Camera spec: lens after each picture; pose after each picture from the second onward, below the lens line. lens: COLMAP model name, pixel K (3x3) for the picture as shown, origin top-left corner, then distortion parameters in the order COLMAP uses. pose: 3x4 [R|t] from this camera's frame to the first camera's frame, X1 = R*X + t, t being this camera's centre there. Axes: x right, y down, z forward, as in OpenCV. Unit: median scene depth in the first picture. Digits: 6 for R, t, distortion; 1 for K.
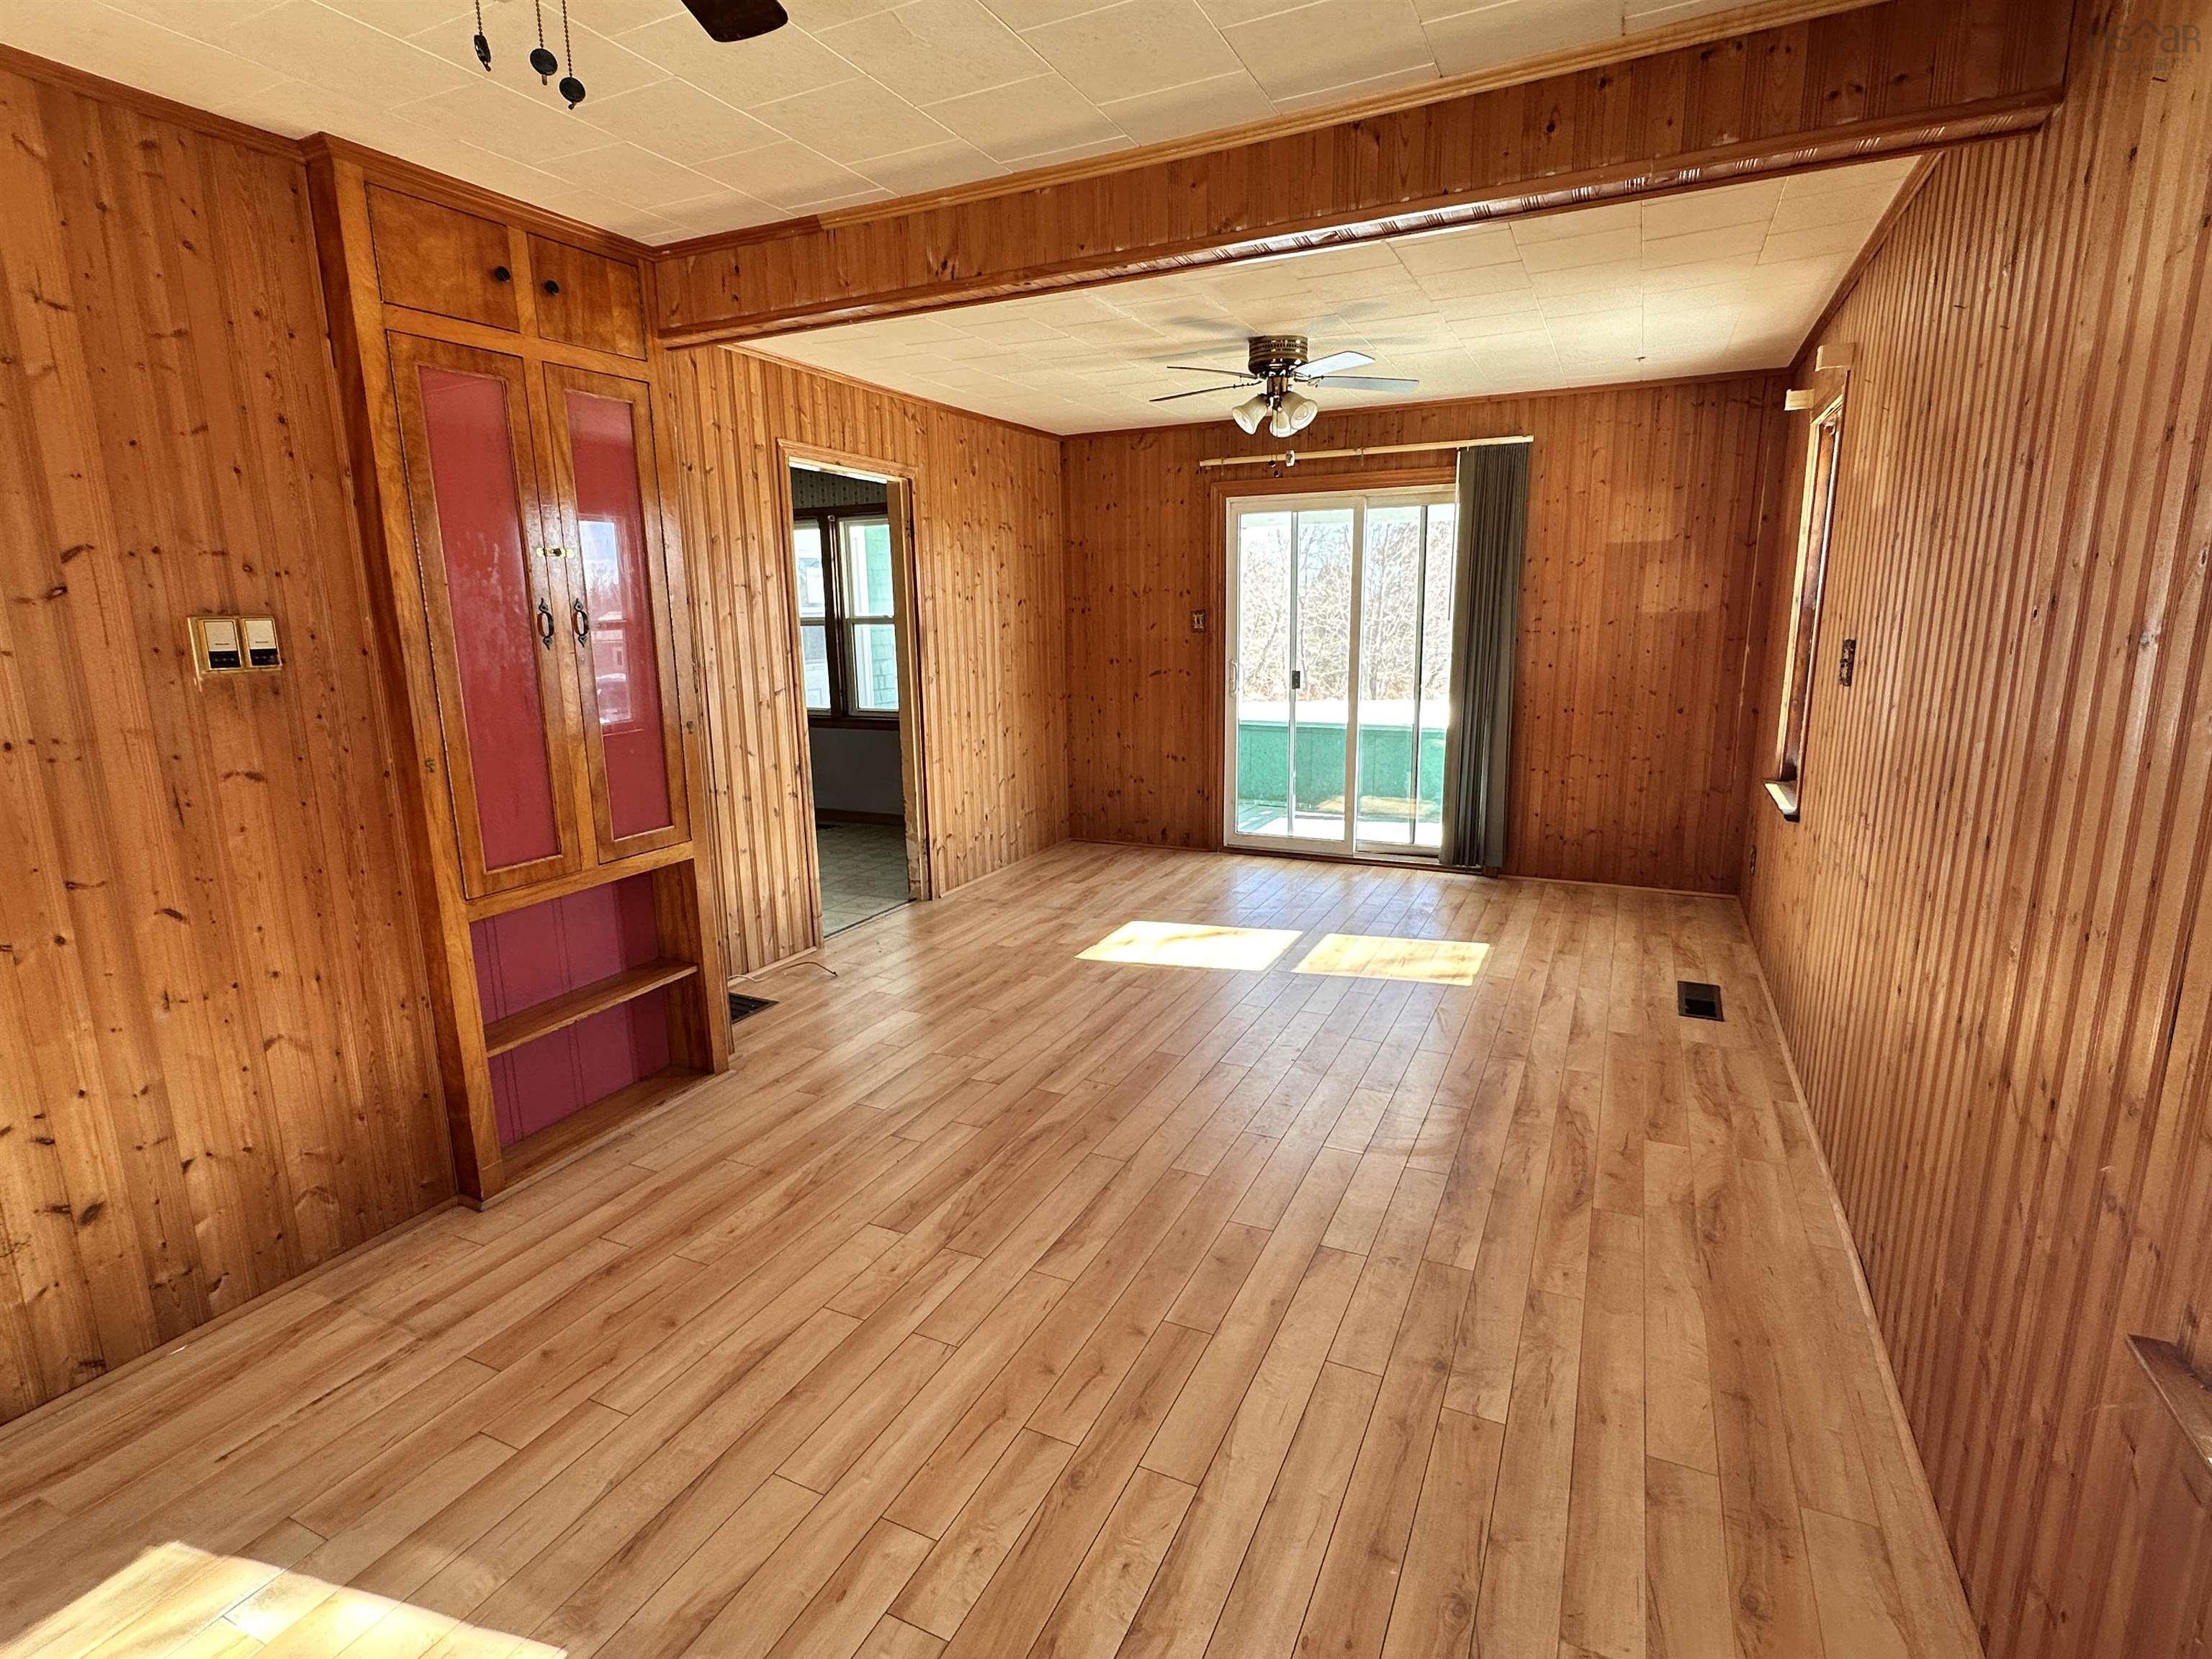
lens RADIAL K [[1086.4, 0, 1104.5], [0, 1086.4, 829.0], [0, 0, 1]] dist [-0.004024, 0.001490]
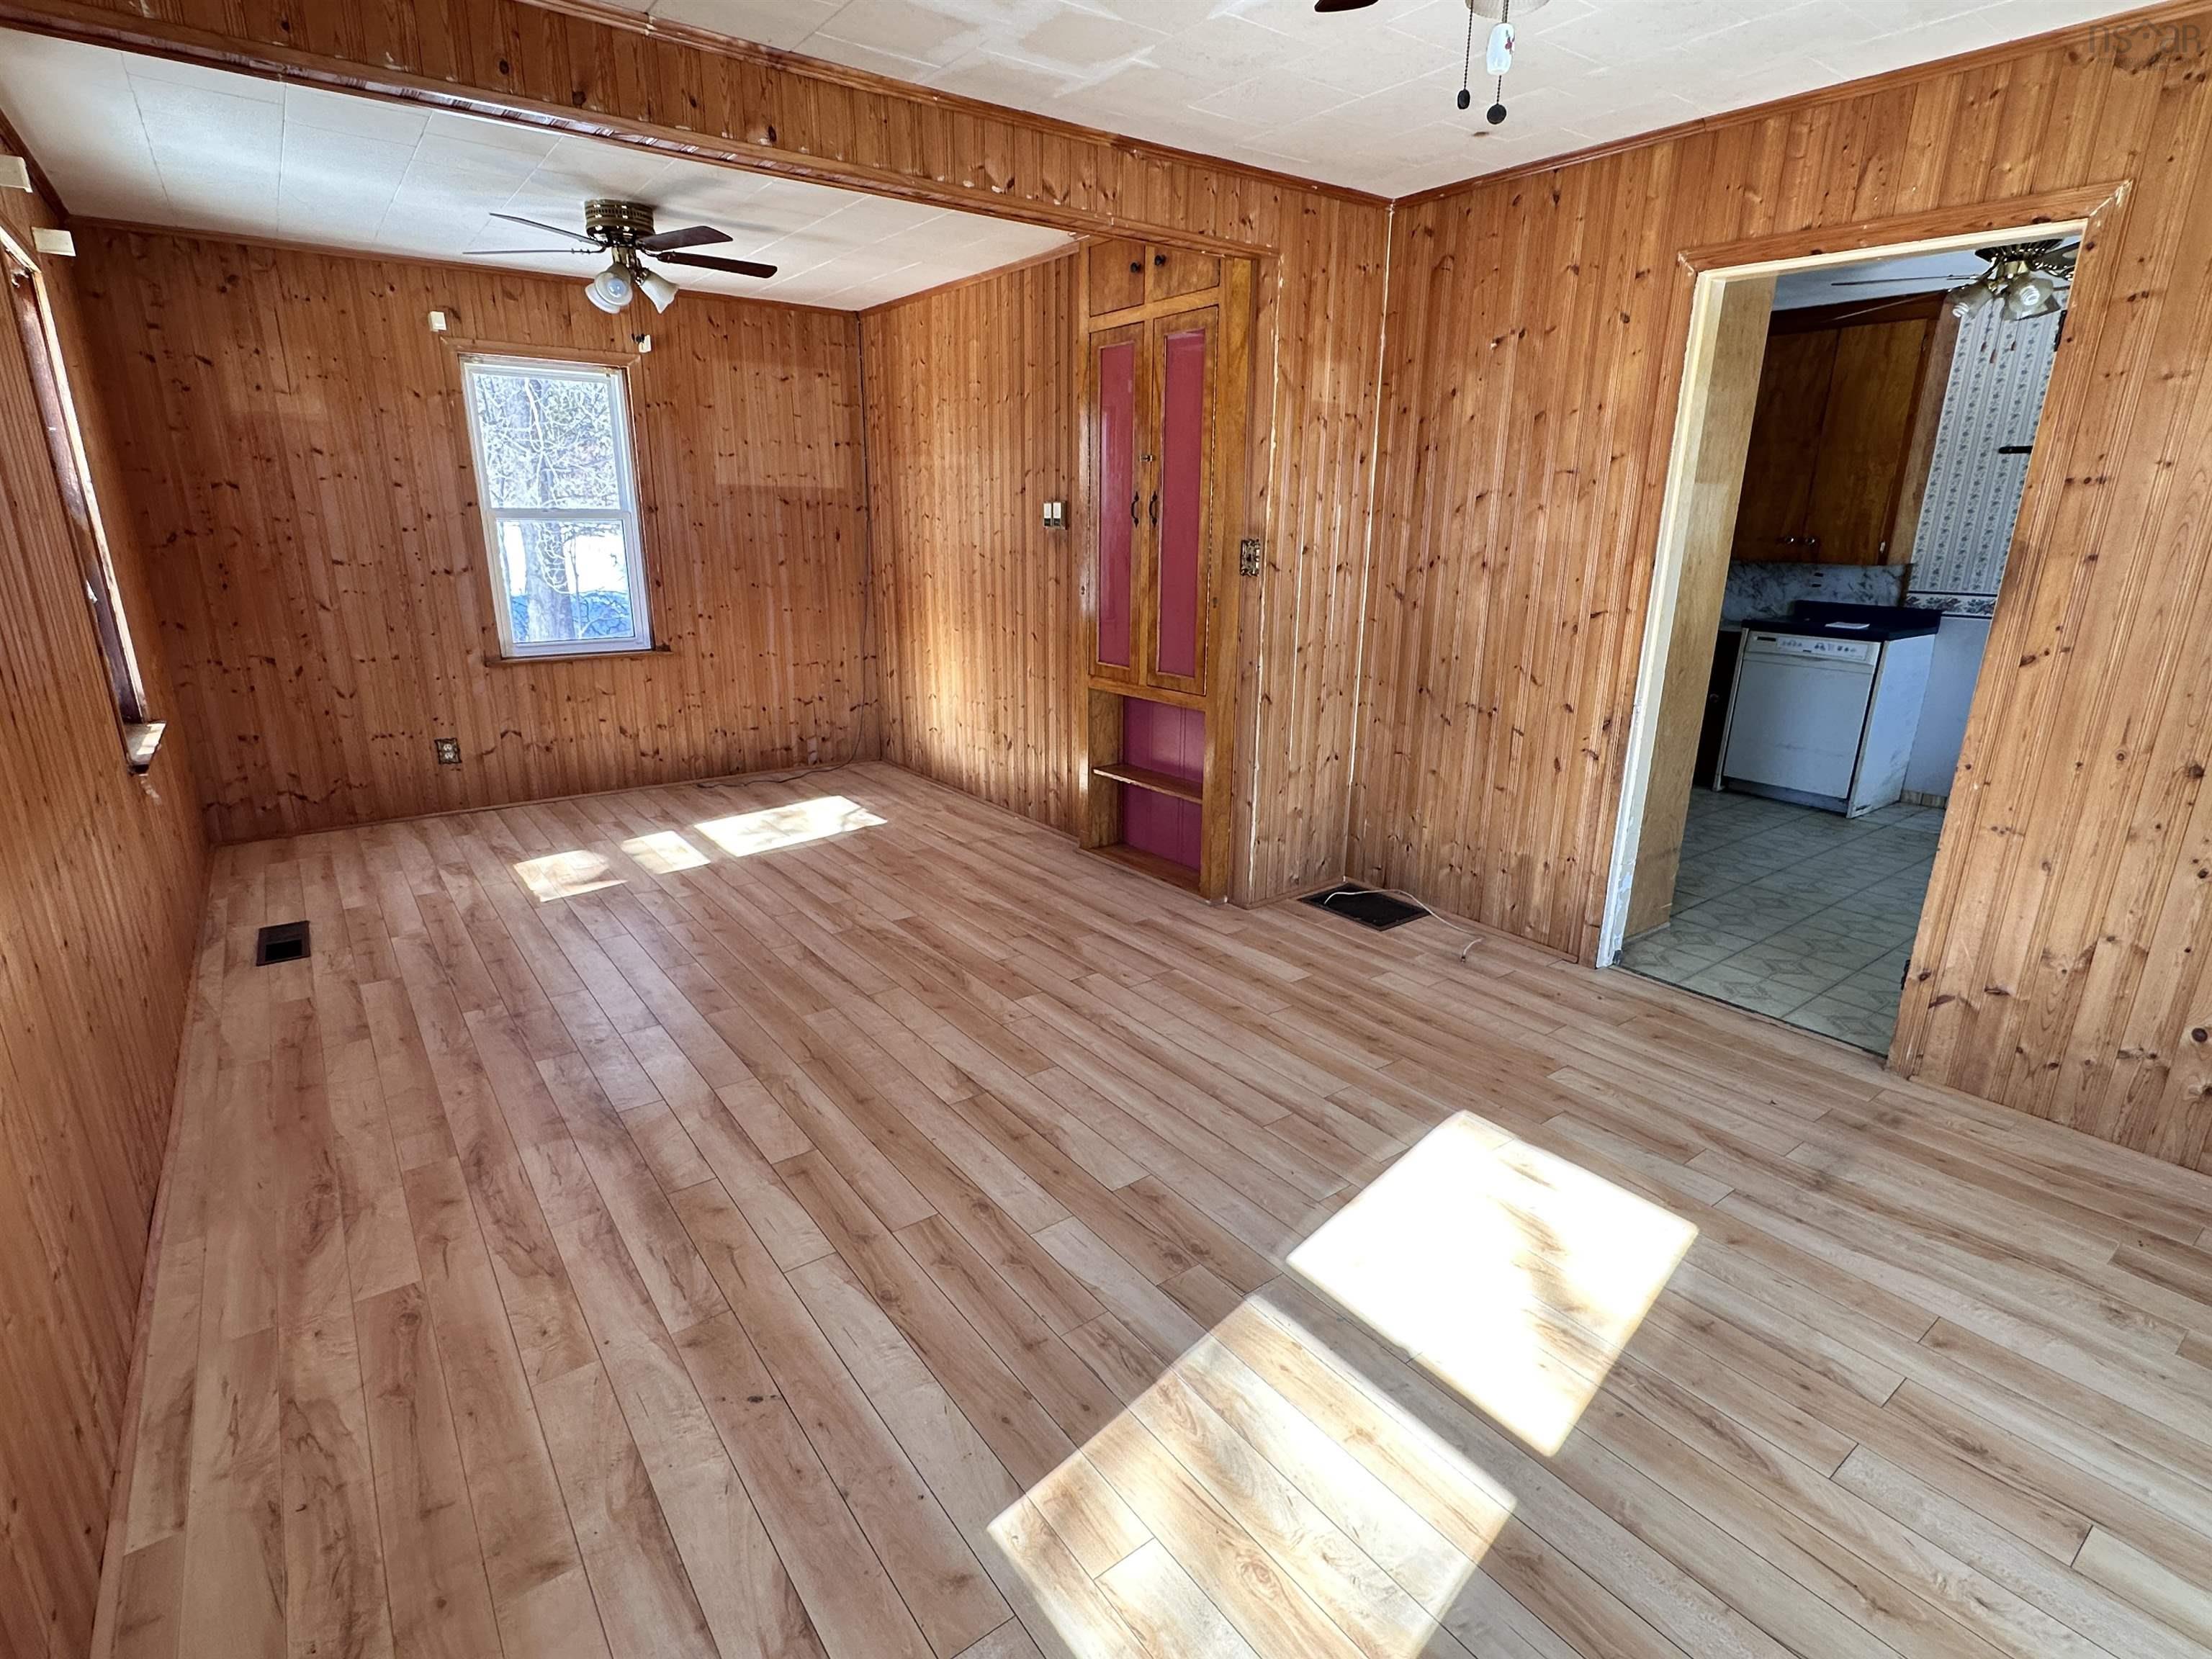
lens RADIAL K [[1086.4, 0, 1105.3], [0, 1086.4, 833.0], [0, 0, 1]] dist [-0.004024, 0.001490]
pose [[-0.460789, 0.263675, -0.847437, 0.859176], [-0.180016, 0.907232, 0.380163, -0.340595], [0.869061, 0.327727, -0.370577, 1.639701]]
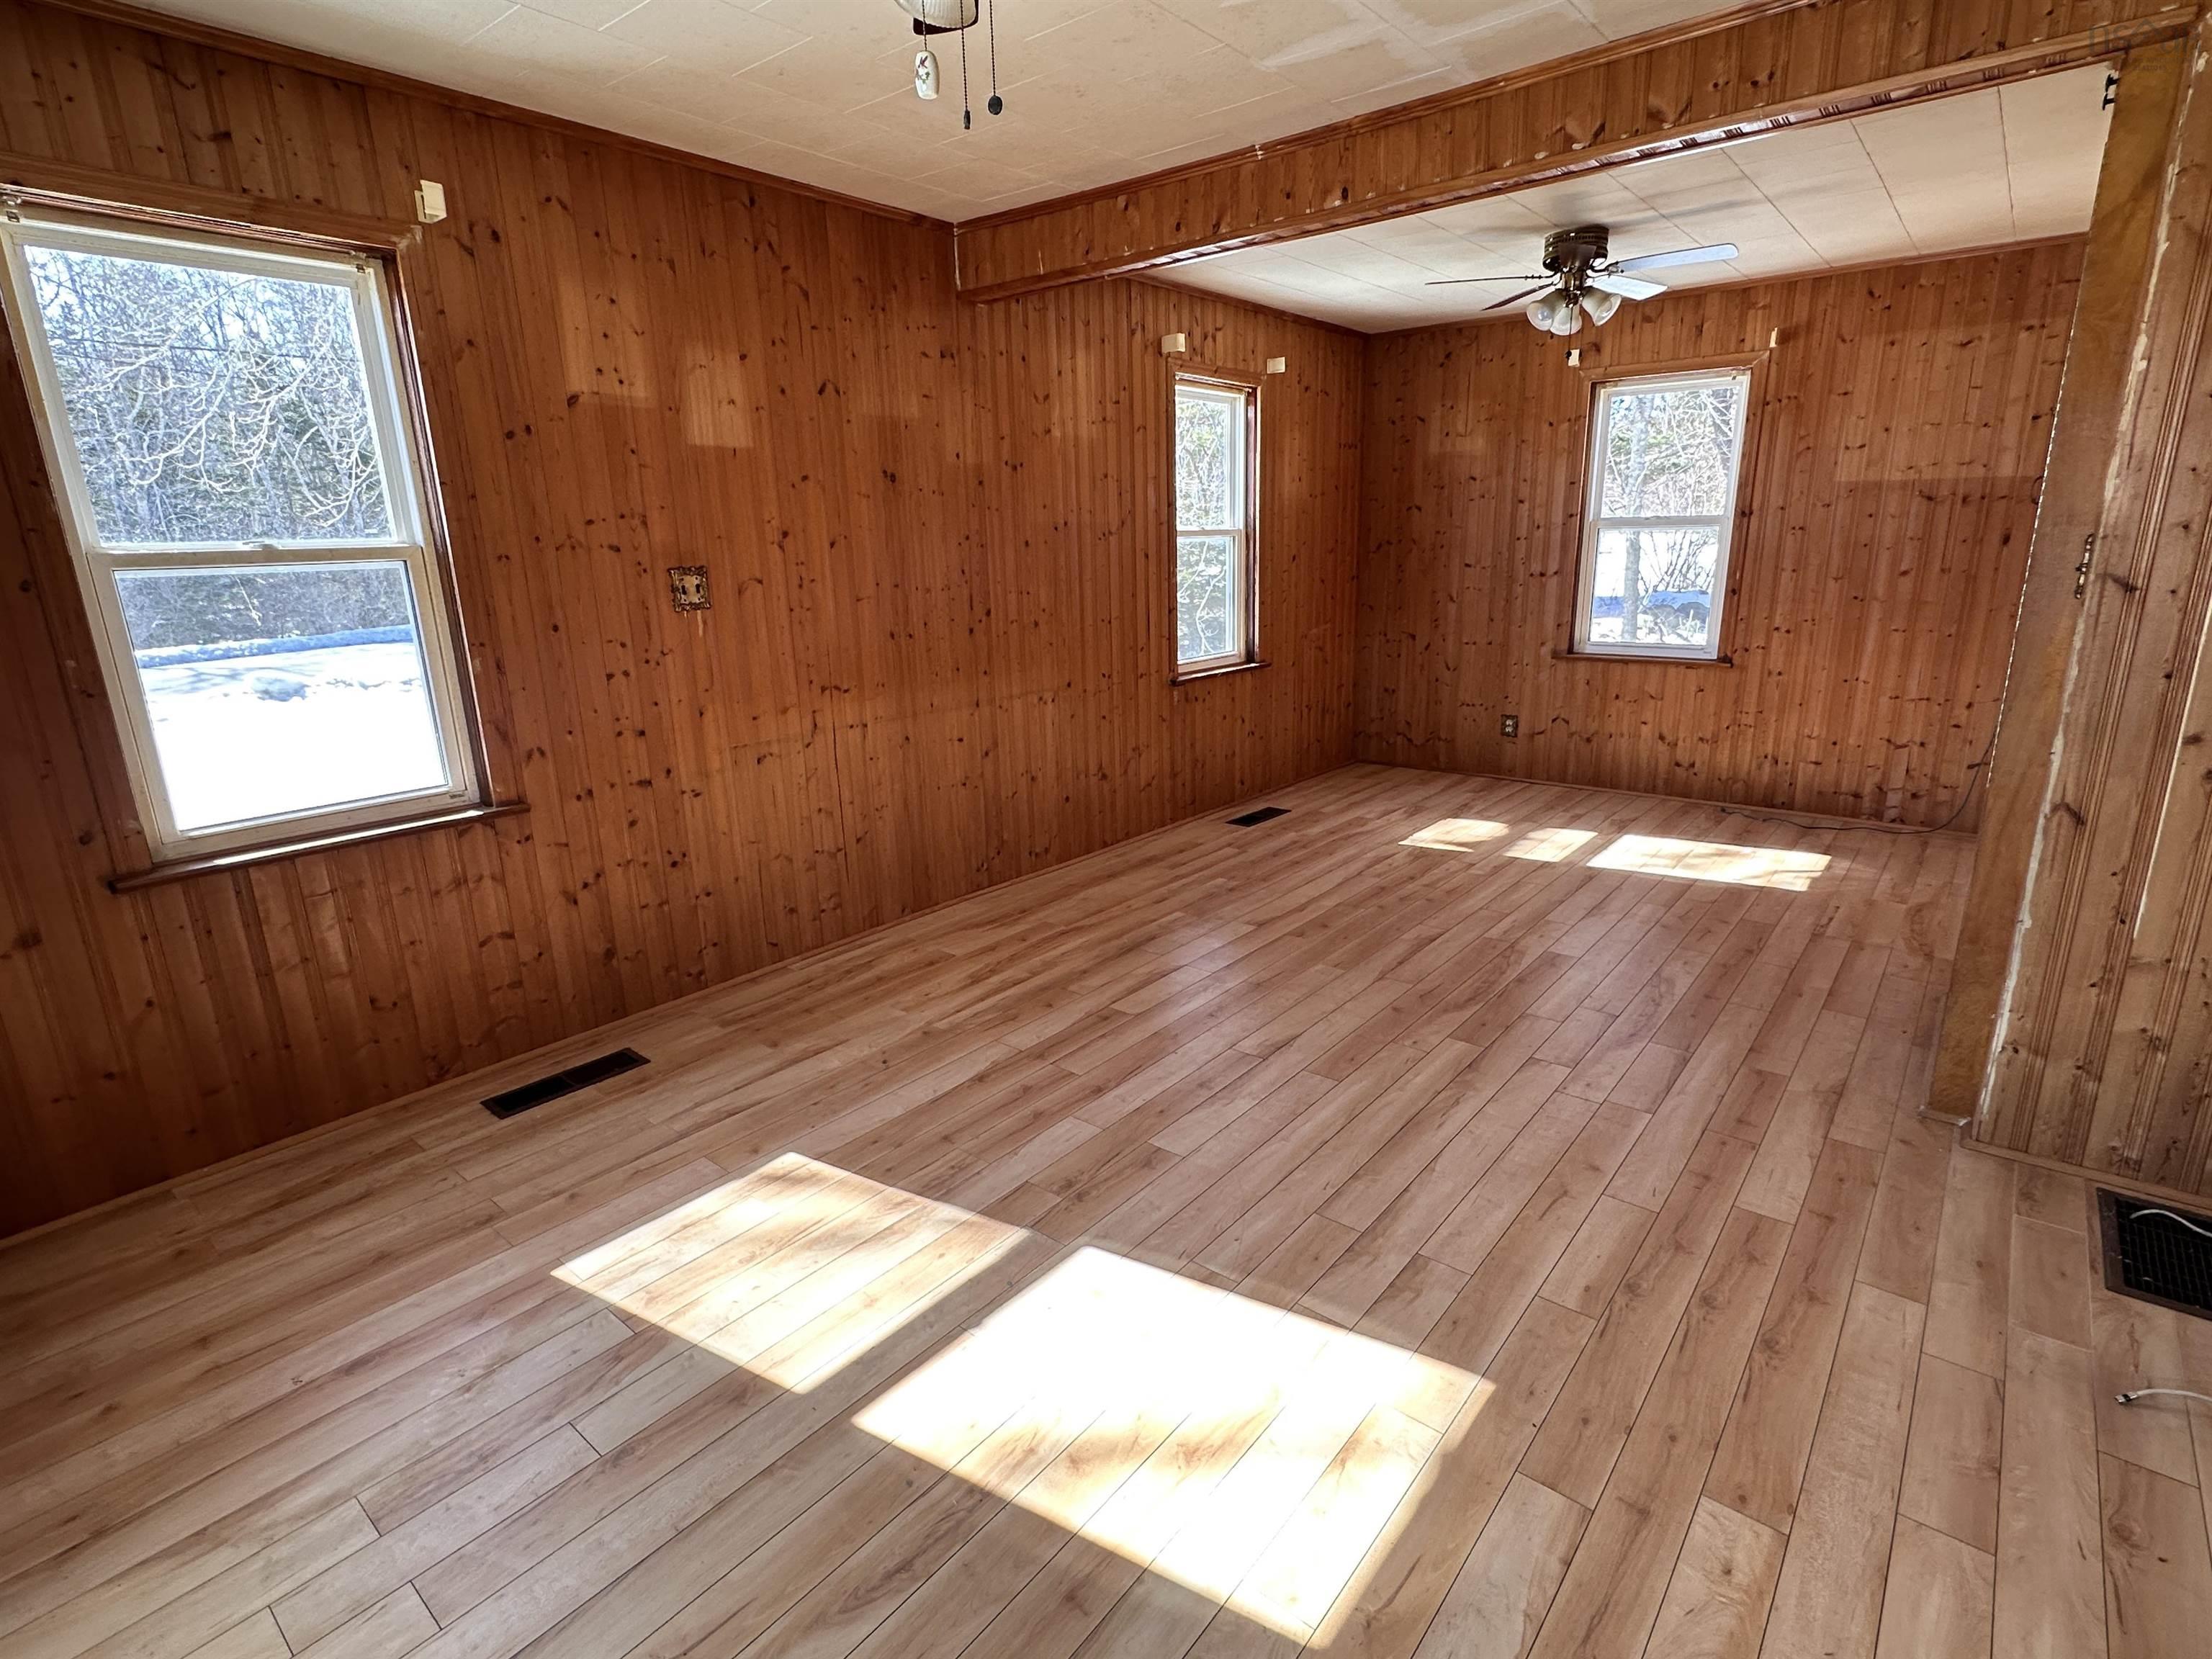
lens RADIAL K [[1086.4, 0, 1107.3], [0, 1086.4, 832.2], [0, 0, 1]] dist [-0.004024, 0.001490]
pose [[-0.969940, -0.023245, 0.242232, 0.029934], [0.088445, 0.893677, 0.439907, -0.404287], [-0.226703, 0.448108, -0.864757, 2.103827]]
